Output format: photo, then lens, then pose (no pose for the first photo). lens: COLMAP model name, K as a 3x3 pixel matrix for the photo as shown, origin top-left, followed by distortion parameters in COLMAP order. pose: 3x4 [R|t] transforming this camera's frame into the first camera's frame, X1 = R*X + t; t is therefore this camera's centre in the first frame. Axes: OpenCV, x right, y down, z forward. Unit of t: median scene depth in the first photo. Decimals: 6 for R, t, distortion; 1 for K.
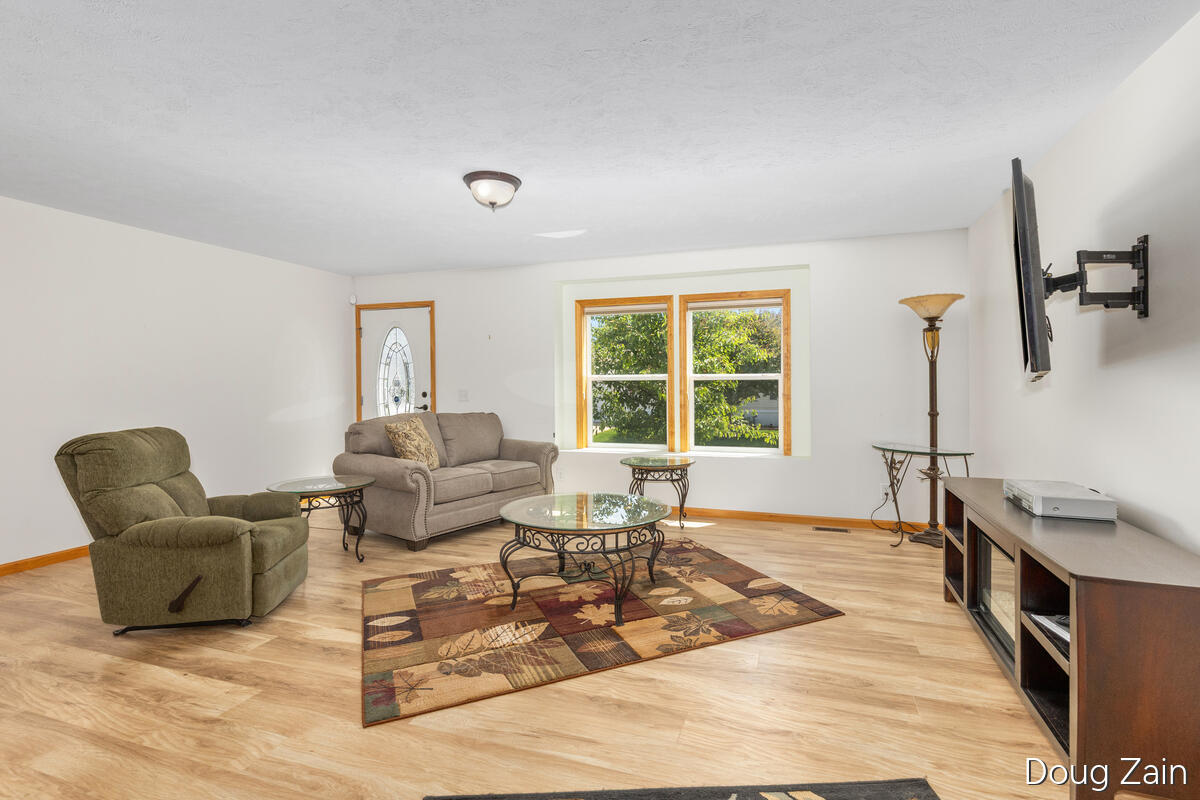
lens RADIAL K [[567.4, 0, 608.4], [0, 567.4, 397.7], [0, 0, 1]] dist [0.000736, -0.000871]
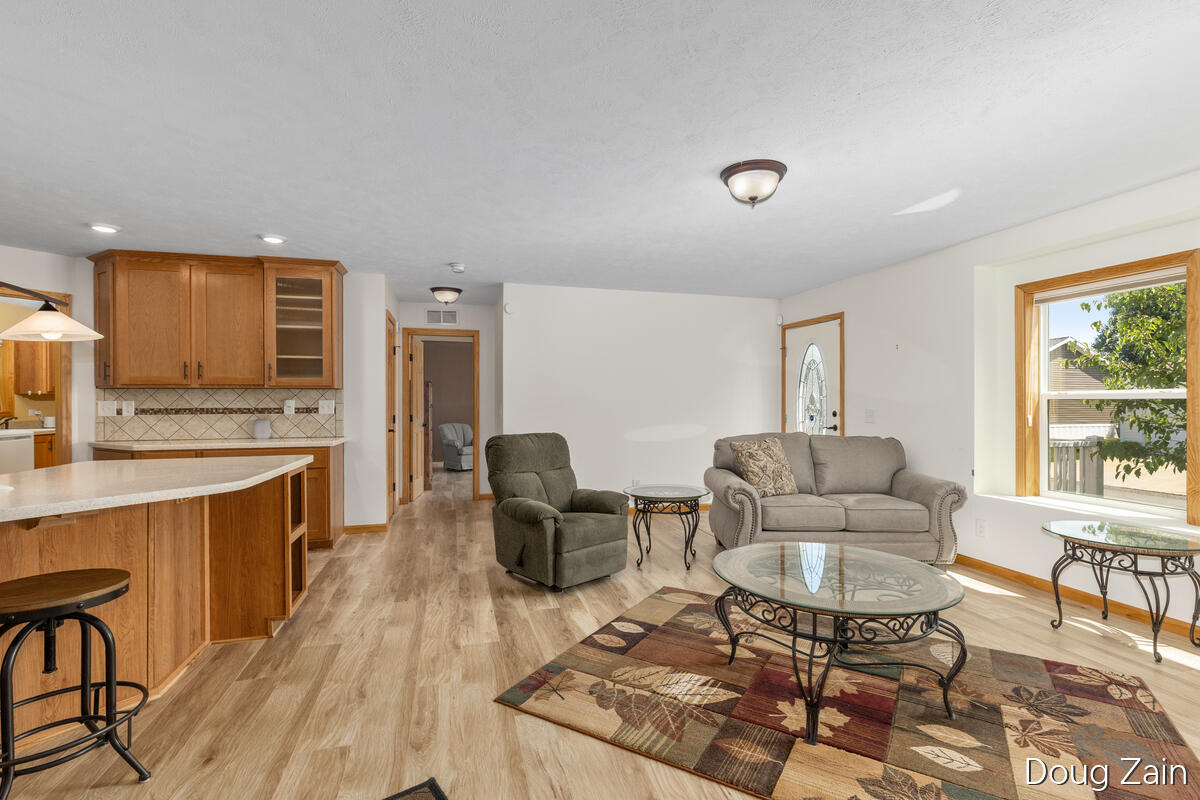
lens RADIAL K [[549.9, 0, 605.4], [0, 549.9, 409.2], [0, 0, 1]] dist [-0.001600, 0.001816]
pose [[0.571464, 0.017117, -0.820448, 0.355520], [-0.025550, 0.999669, 0.003060, -0.011517], [0.820229, 0.019213, 0.571712, 0.315873]]
